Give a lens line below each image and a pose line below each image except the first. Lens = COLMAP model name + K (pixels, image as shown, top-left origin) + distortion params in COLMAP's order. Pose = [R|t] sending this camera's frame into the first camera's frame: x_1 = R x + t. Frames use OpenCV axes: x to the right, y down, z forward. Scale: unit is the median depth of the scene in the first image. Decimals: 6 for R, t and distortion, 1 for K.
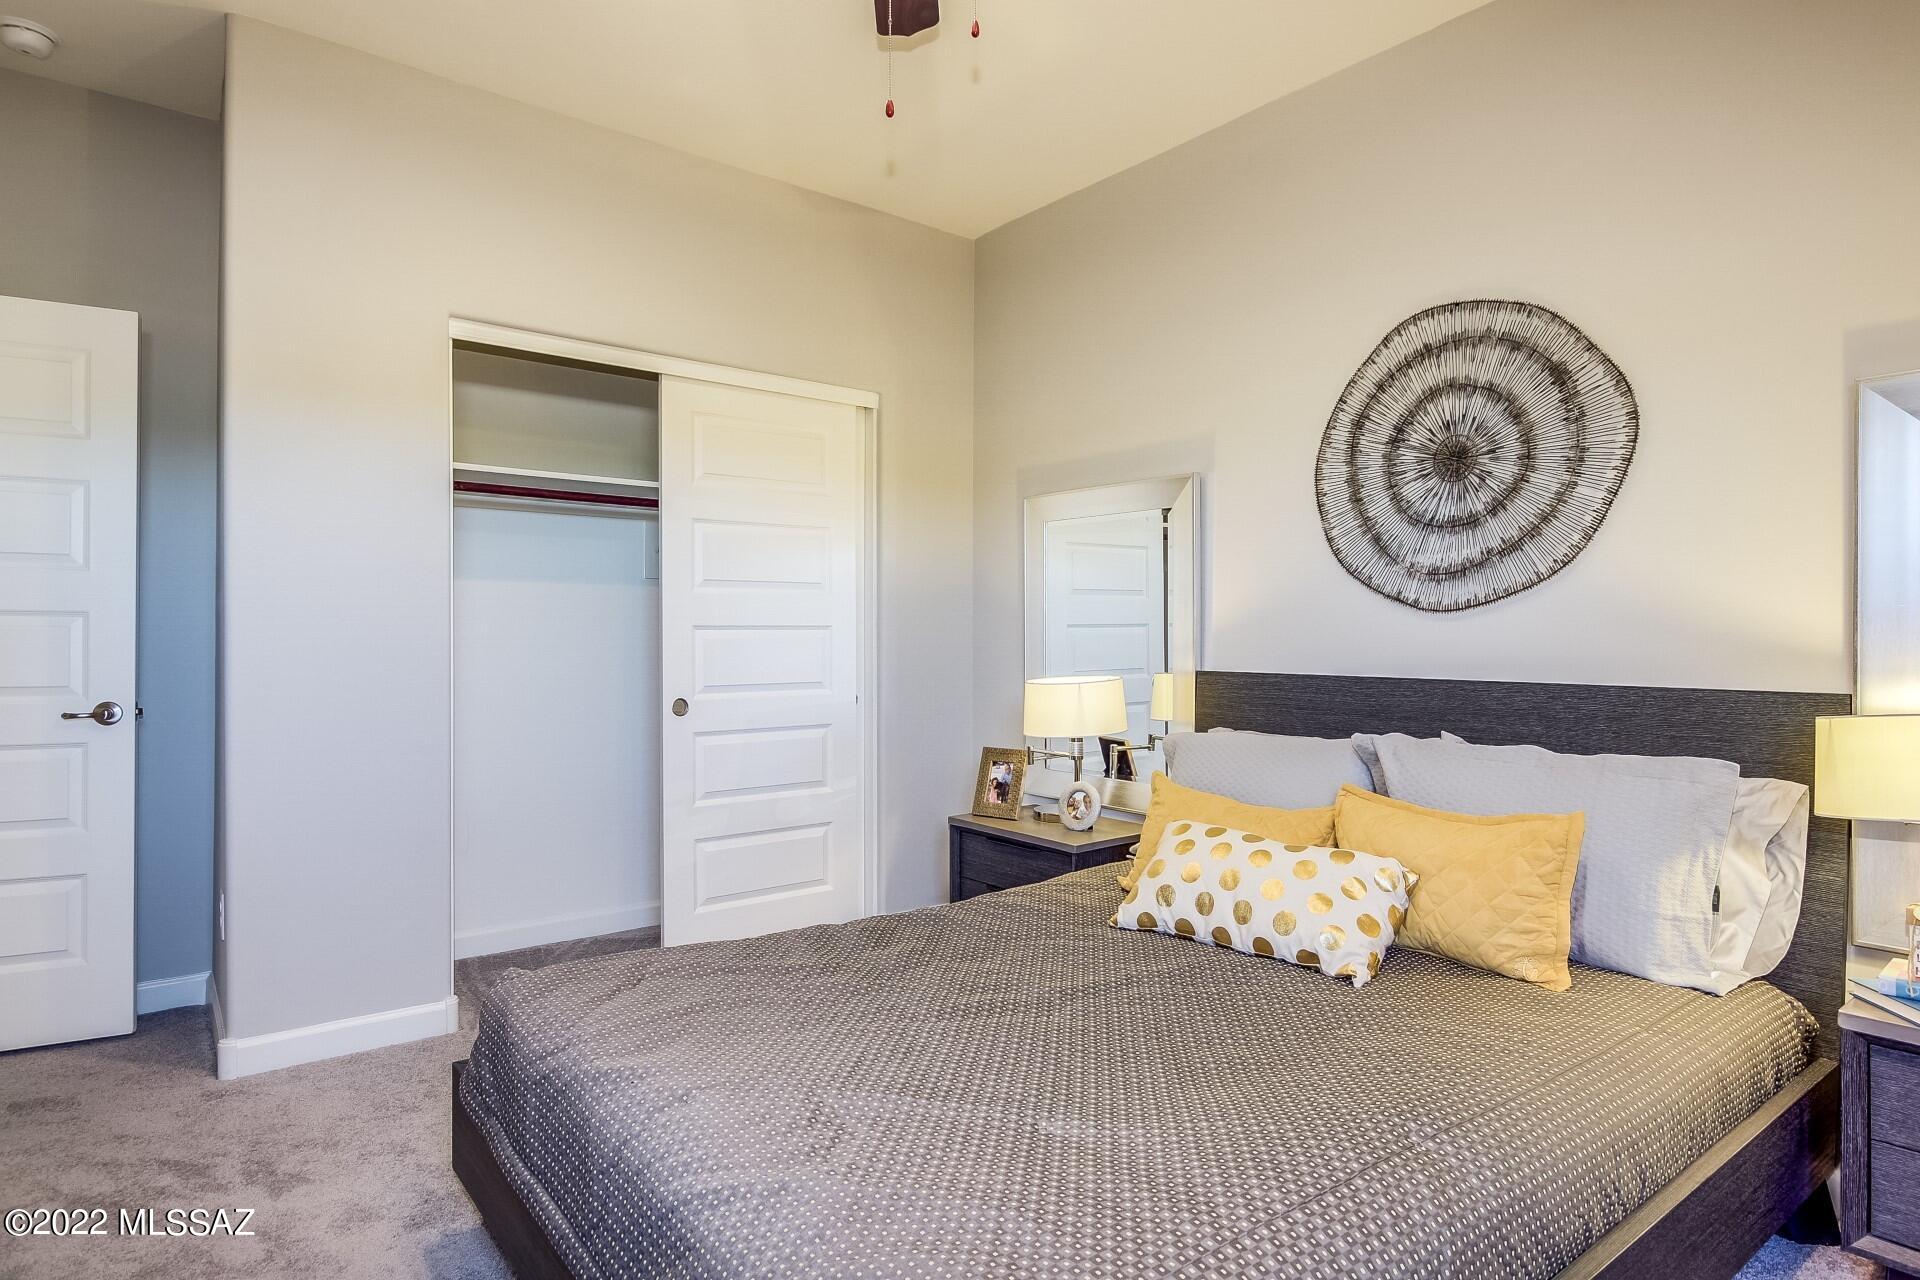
lens RADIAL K [[1005.3, 0, 960.0], [0, 1005.3, 674.4], [0, 0, 1]] dist [-0.021065, 0.001003]
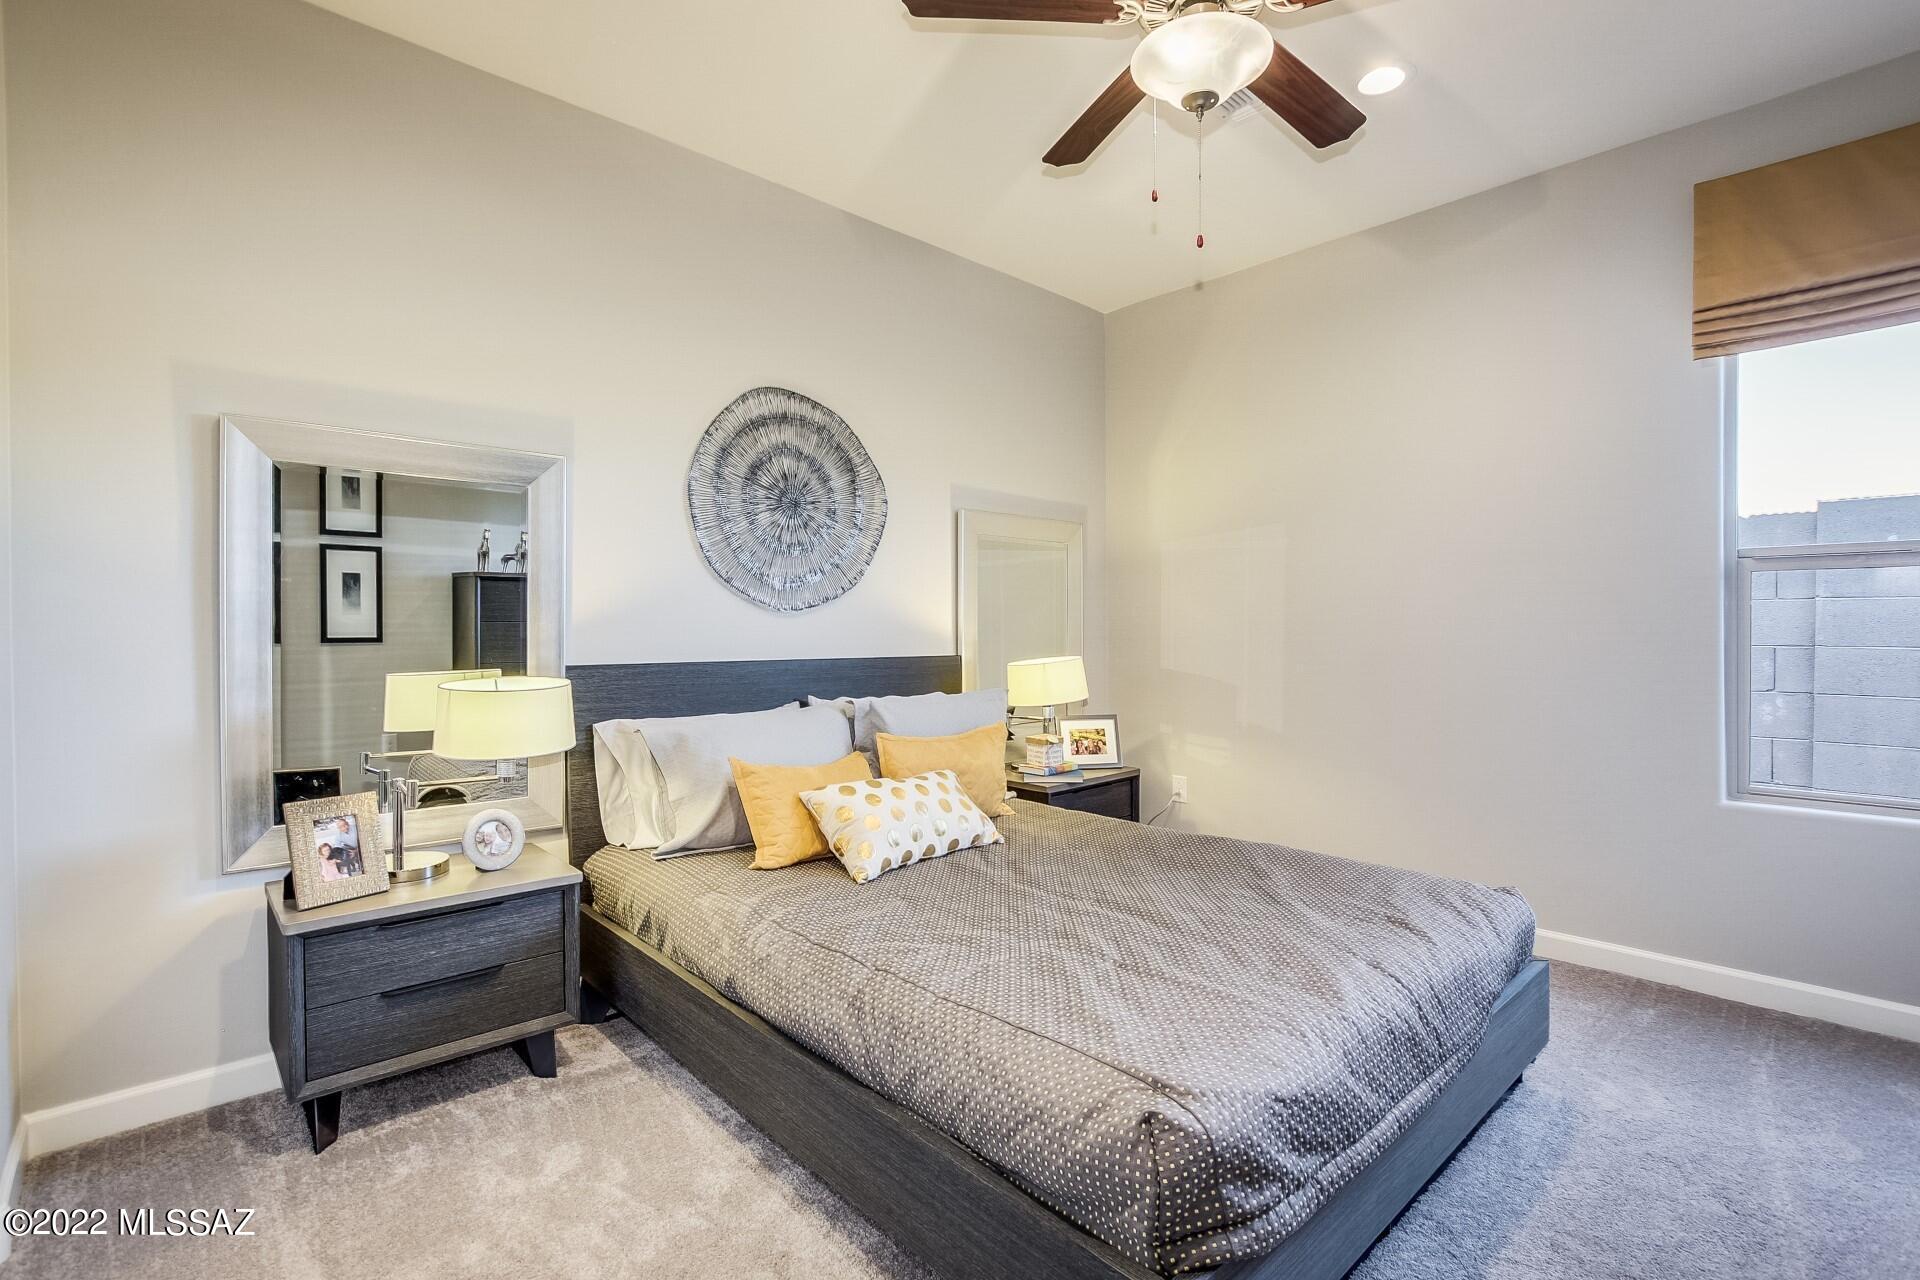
lens RADIAL K [[906.4, 0, 956.7], [0, 906.4, 651.6], [0, 0, 1]] dist [-0.030748, 0.009185]
pose [[-0.070642, -0.031164, 0.997015, -0.786894], [0.030465, 0.998978, 0.033384, -0.041218], [-0.997036, 0.032732, -0.069620, 0.853239]]
